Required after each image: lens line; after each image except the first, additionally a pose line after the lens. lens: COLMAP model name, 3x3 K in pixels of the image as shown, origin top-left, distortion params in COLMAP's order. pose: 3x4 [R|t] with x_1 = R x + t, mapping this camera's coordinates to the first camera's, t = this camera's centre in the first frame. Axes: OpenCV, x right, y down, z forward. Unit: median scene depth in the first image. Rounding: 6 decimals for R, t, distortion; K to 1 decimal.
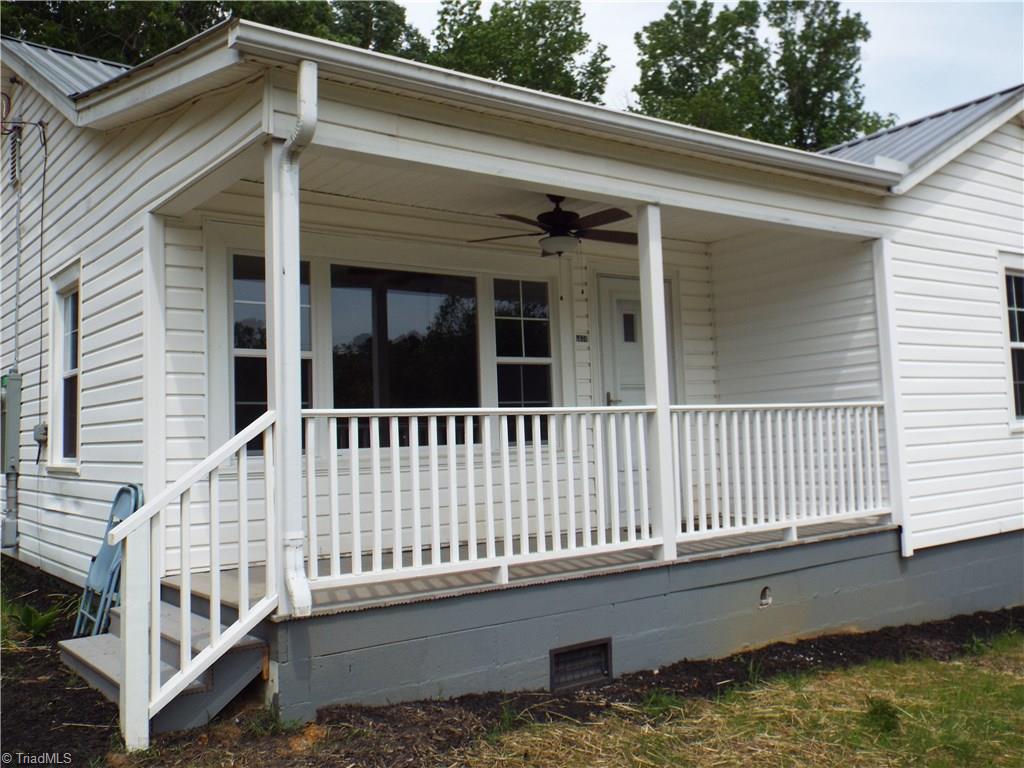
lens RADIAL K [[977.5, 0, 513.1], [0, 977.5, 386.4], [0, 0, 1]] dist [-0.016488, 0.000000]
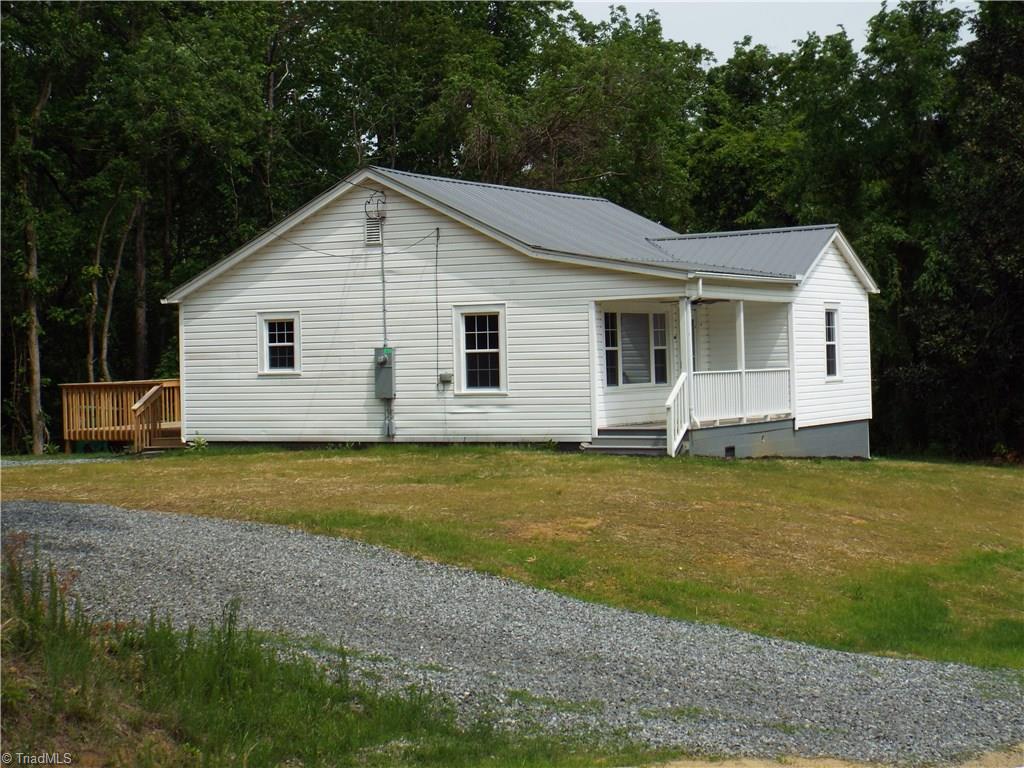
lens RADIAL K [[2000.6, 0, 511.2], [0, 2000.6, 387.5], [0, 0, 1]] dist [-0.198283, 0.000000]
pose [[0.906446, 0.010391, 0.422193, -2.244156], [-0.030432, 0.998706, 0.040757, -0.112619], [-0.421223, -0.049792, 0.905589, -3.079536]]
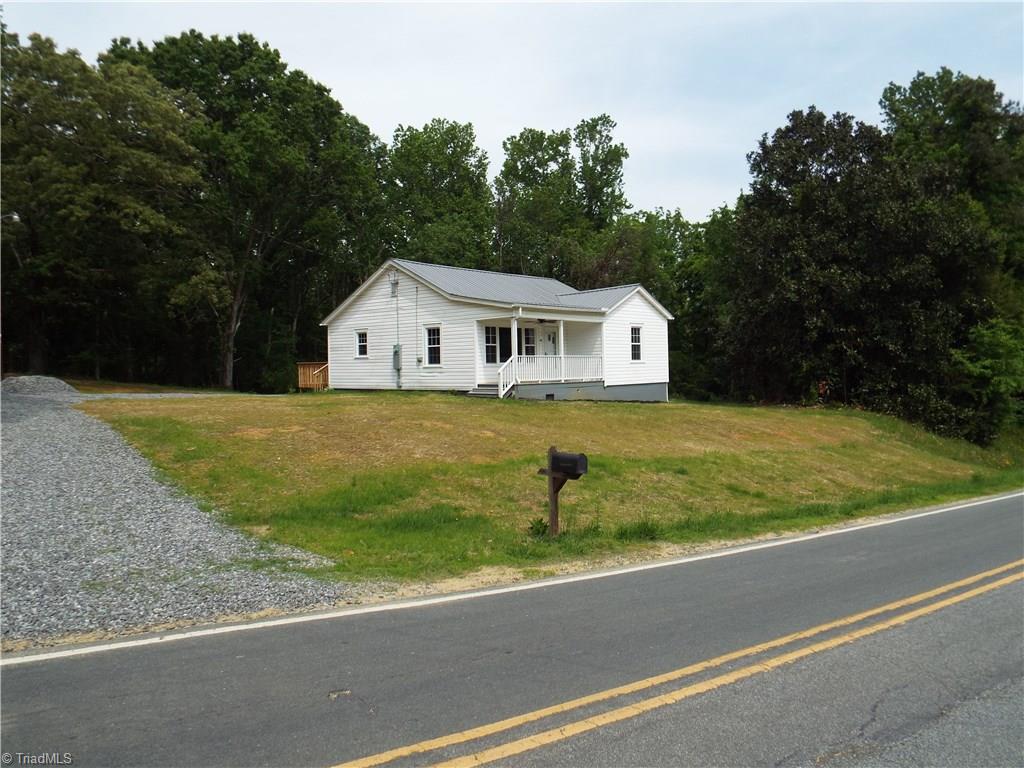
lens RADIAL K [[740.8, 0, 515.4], [0, 740.8, 378.4], [0, 0, 1]] dist [-0.013448, -0.006753]
pose [[0.981410, 0.015785, 0.191275, -0.714348], [-0.026796, 0.998120, 0.055121, -0.060009], [-0.190045, -0.059221, 0.979988, -2.427205]]
